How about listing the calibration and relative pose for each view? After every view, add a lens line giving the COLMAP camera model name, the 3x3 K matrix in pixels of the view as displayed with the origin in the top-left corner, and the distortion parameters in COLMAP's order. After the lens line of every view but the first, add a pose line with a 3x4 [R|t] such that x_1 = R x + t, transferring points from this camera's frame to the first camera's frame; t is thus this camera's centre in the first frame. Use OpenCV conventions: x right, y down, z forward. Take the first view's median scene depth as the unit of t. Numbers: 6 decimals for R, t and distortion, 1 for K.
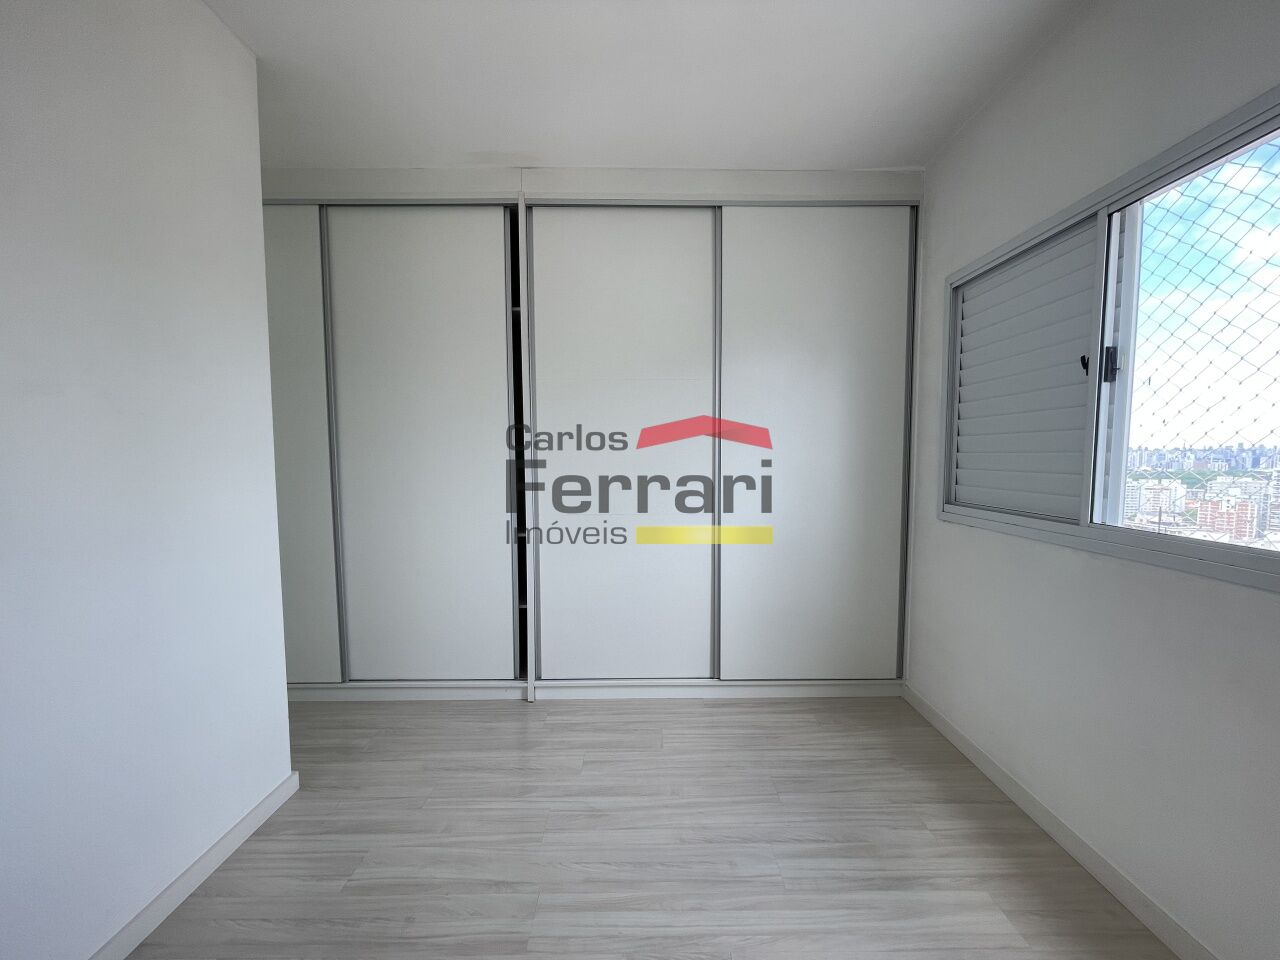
lens RADIAL K [[515.5, 0, 636.6], [0, 515.5, 486.3], [0, 0, 1]] dist [-0.004377, 0.002024]
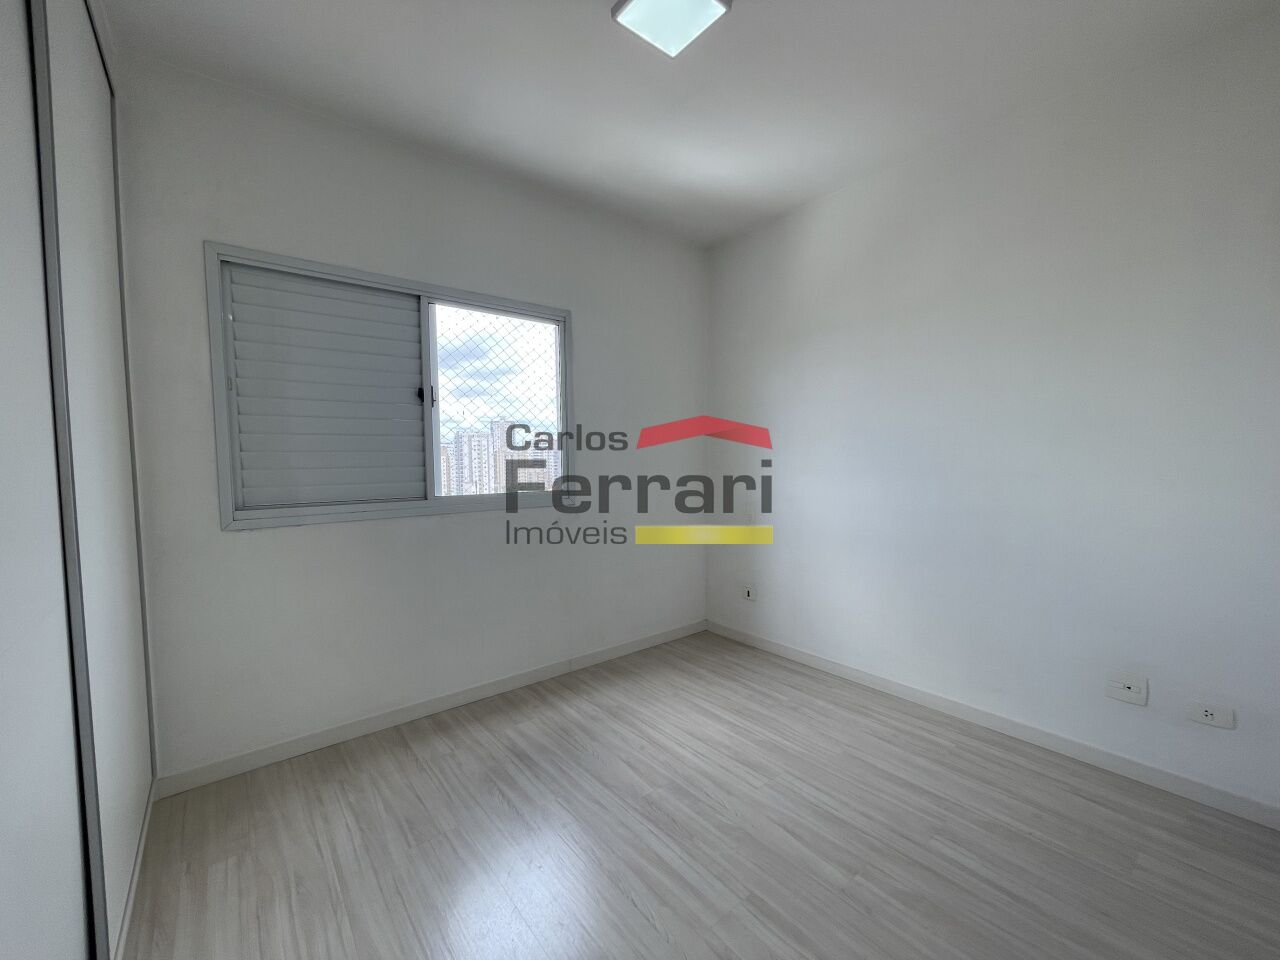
lens RADIAL K [[515.5, 0, 665.8], [0, 515.5, 476.3], [0, 0, 1]] dist [-0.004377, 0.002024]
pose [[-0.658820, -0.028784, 0.751750, -0.584395], [0.053762, 0.994911, 0.085211, -0.065659], [-0.750377, 0.096554, -0.653920, 1.148891]]
